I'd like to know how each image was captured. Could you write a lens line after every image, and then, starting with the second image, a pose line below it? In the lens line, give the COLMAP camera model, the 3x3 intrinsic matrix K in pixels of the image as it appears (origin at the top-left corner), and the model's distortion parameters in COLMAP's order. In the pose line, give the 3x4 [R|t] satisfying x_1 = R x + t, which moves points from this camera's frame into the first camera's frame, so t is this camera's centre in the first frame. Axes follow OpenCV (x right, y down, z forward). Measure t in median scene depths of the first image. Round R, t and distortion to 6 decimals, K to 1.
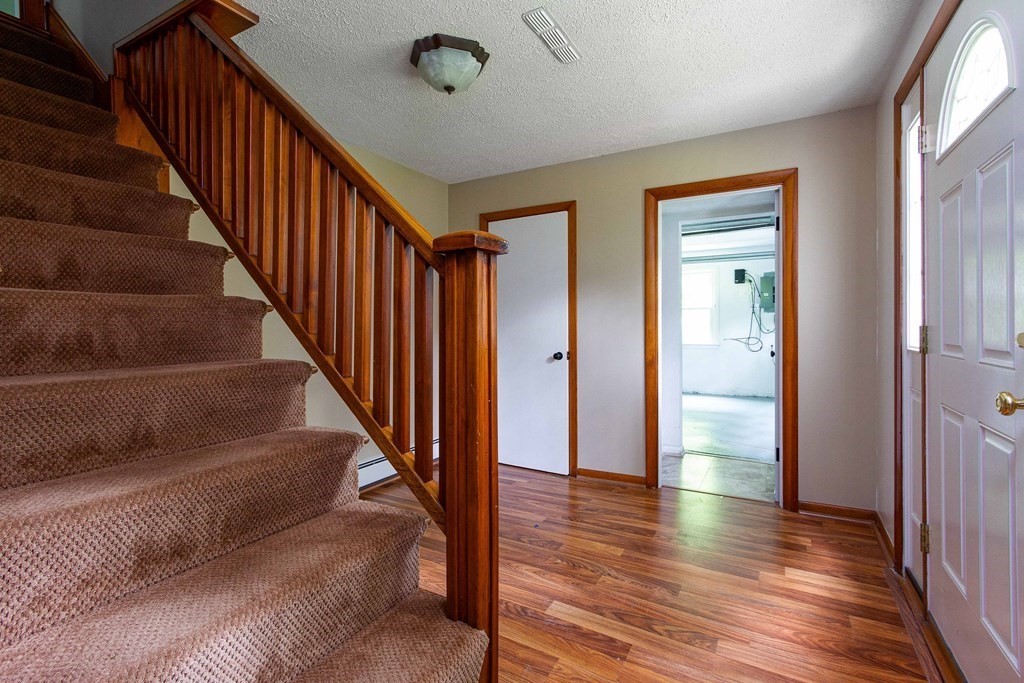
lens RADIAL K [[470.6, 0, 515.4], [0, 470.6, 333.8], [0, 0, 1]] dist [-0.001545, 0.000272]
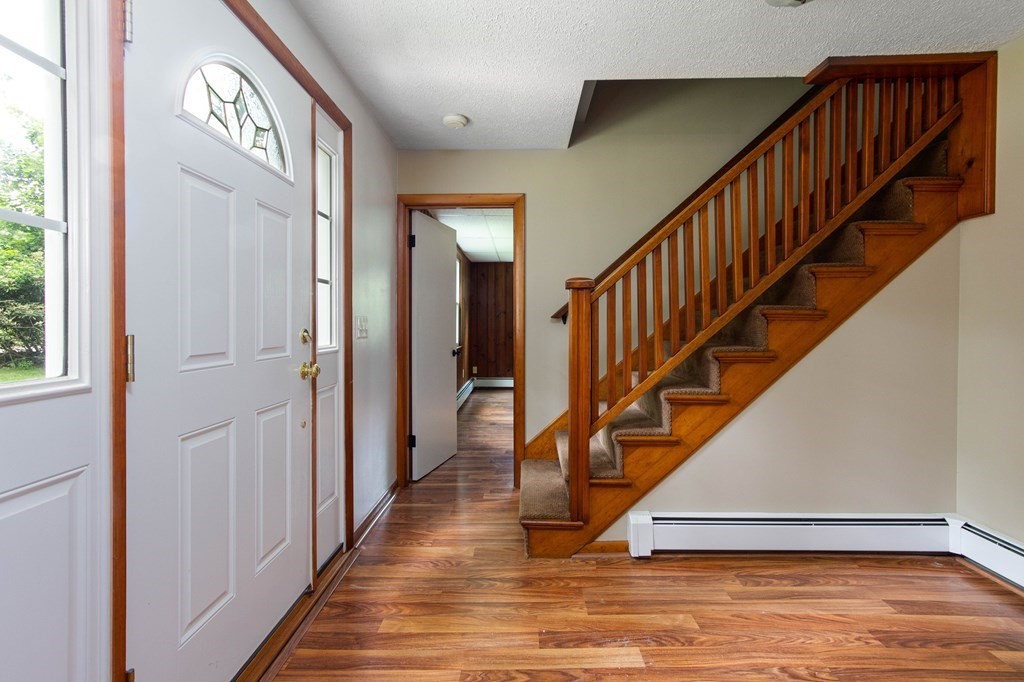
lens RADIAL K [[470.6, 0, 514.0], [0, 470.6, 332.3], [0, 0, 1]] dist [-0.001545, 0.000272]
pose [[-0.883153, 0.015029, -0.468844, 0.751035], [0.007465, 0.999810, 0.017986, -0.026067], [0.469025, 0.012385, -0.883098, 1.843247]]
